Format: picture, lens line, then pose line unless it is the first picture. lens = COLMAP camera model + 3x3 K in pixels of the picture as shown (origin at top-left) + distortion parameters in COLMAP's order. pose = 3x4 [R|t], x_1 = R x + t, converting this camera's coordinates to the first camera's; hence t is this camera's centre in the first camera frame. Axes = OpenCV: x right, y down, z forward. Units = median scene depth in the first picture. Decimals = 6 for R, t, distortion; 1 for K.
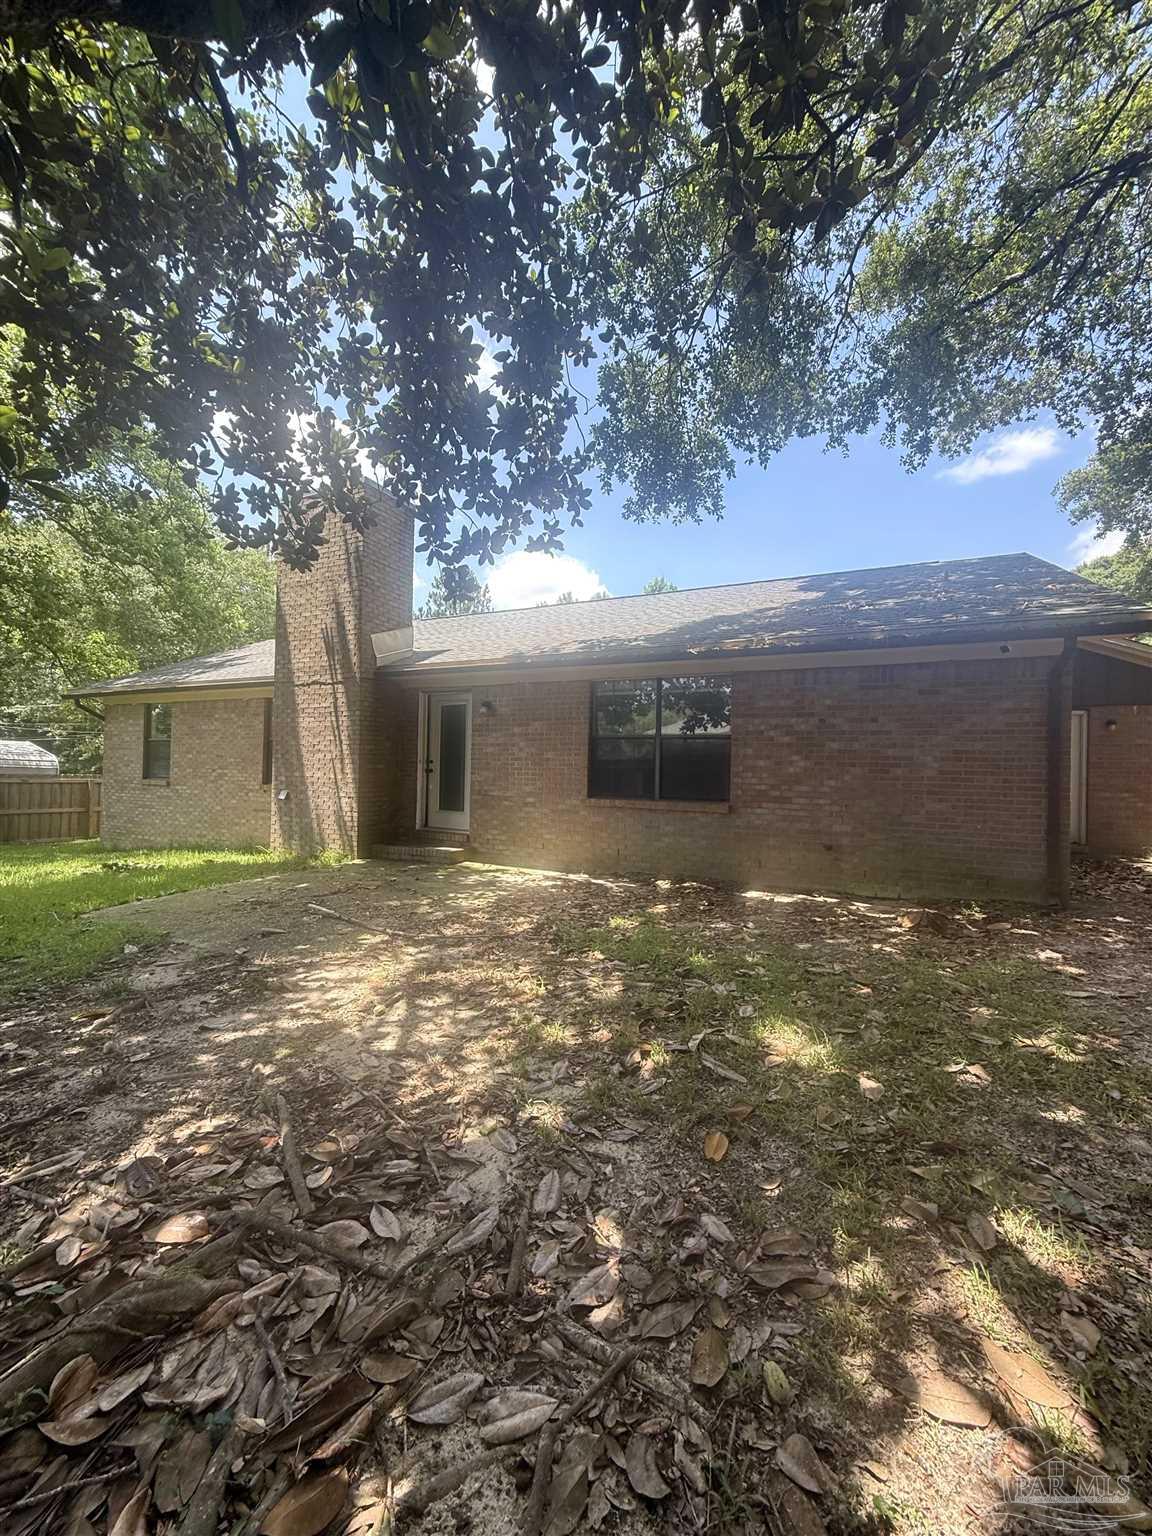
lens RADIAL K [[622.6, 0, 584.1], [0, 622.6, 760.1], [0, 0, 1]] dist [0.000146, 0.000013]
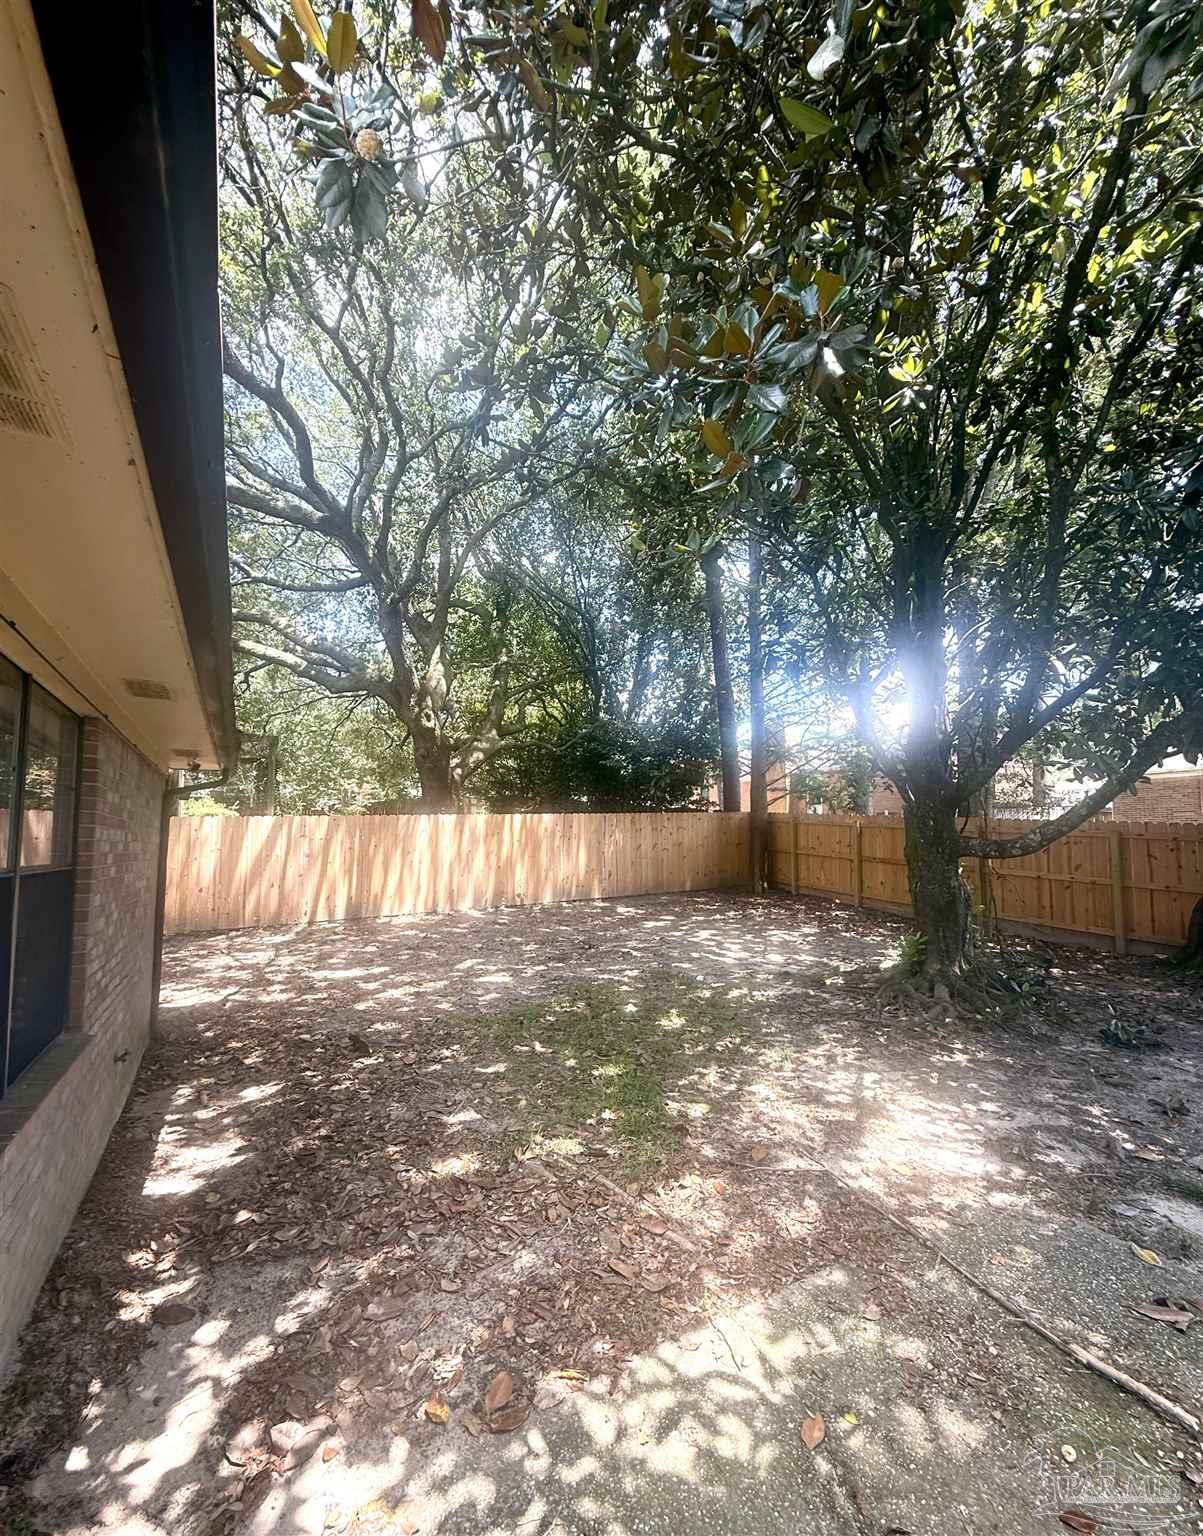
lens RADIAL K [[649.6, 0, 603.9], [0, 649.6, 794.6], [0, 0, 1]] dist [0.001733, -0.000489]
pose [[-0.834199, 0.028176, 0.550743, -0.311485], [-0.017479, 0.996841, -0.077472, -0.068768], [-0.551186, -0.074254, -0.831072, 1.286542]]
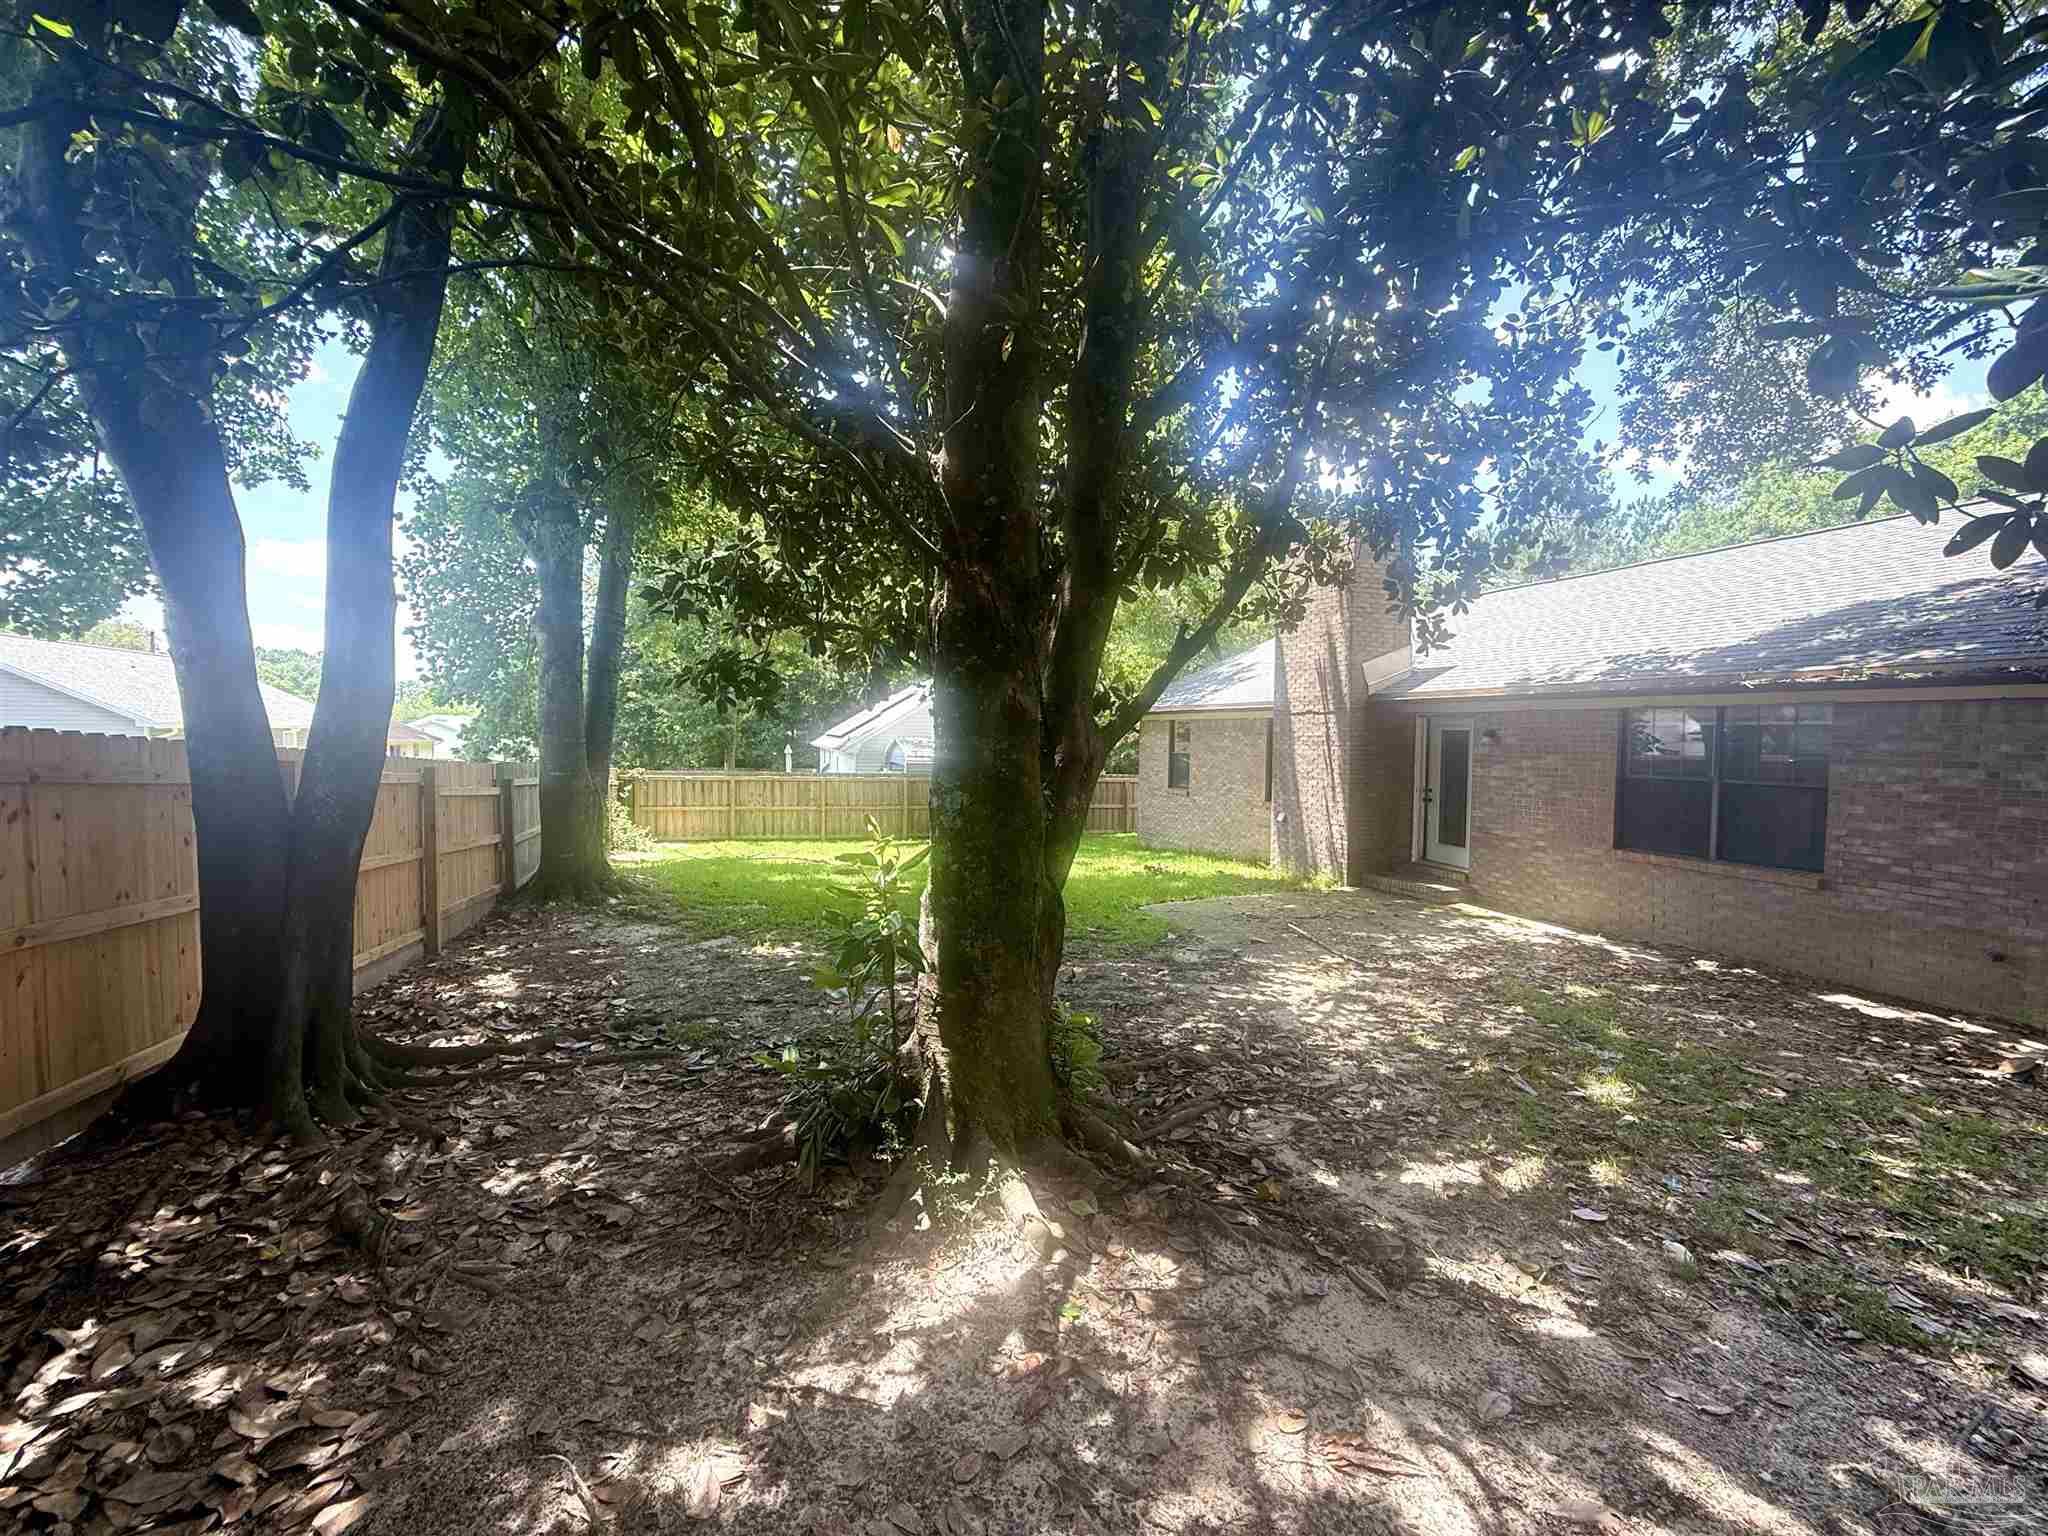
lens RADIAL K [[815.2, 0, 1017.6], [0, 815.2, 769.5], [0, 0, 1]] dist [0.000567, 0.000264]
pose [[0.703367, 0.018913, -0.710575, 0.281478], [0.011236, 0.999225, 0.037717, -0.123694], [0.710738, -0.034513, 0.702610, -0.442487]]
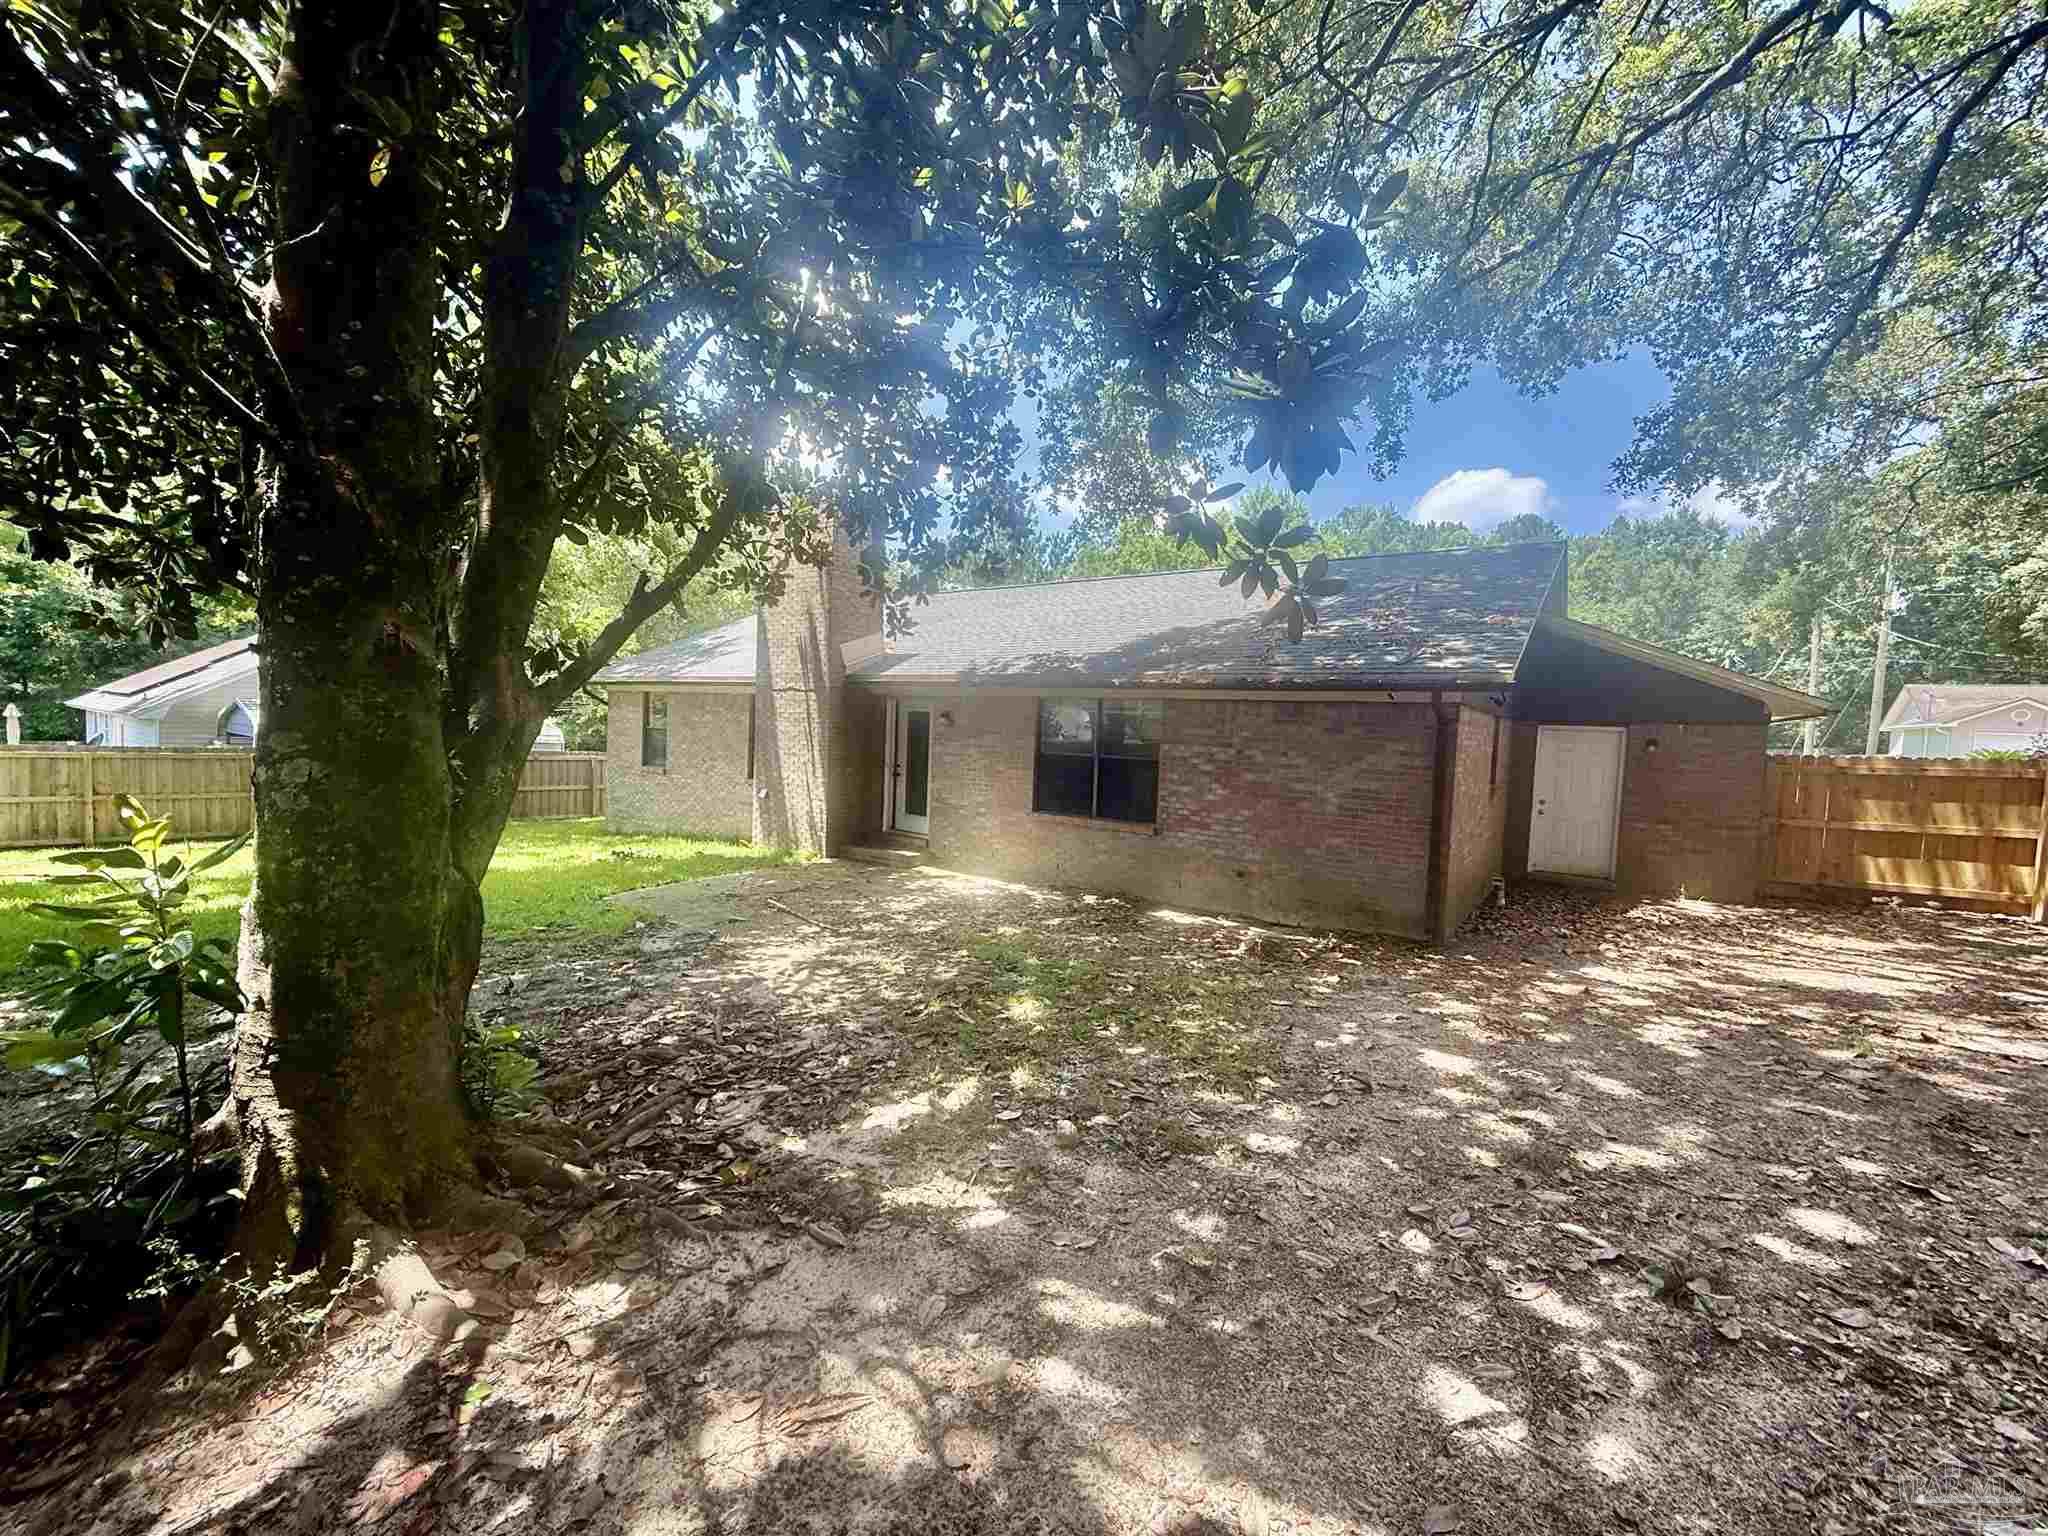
lens RADIAL K [[816.4, 0, 1017.7], [0, 816.4, 770.2], [0, 0, 1]] dist [0.000472, 0.000109]
pose [[0.983231, 0.030345, -0.179823, 0.283487], [-0.019629, 0.997940, 0.061073, -0.114744], [0.181306, -0.056519, 0.981801, -0.418670]]
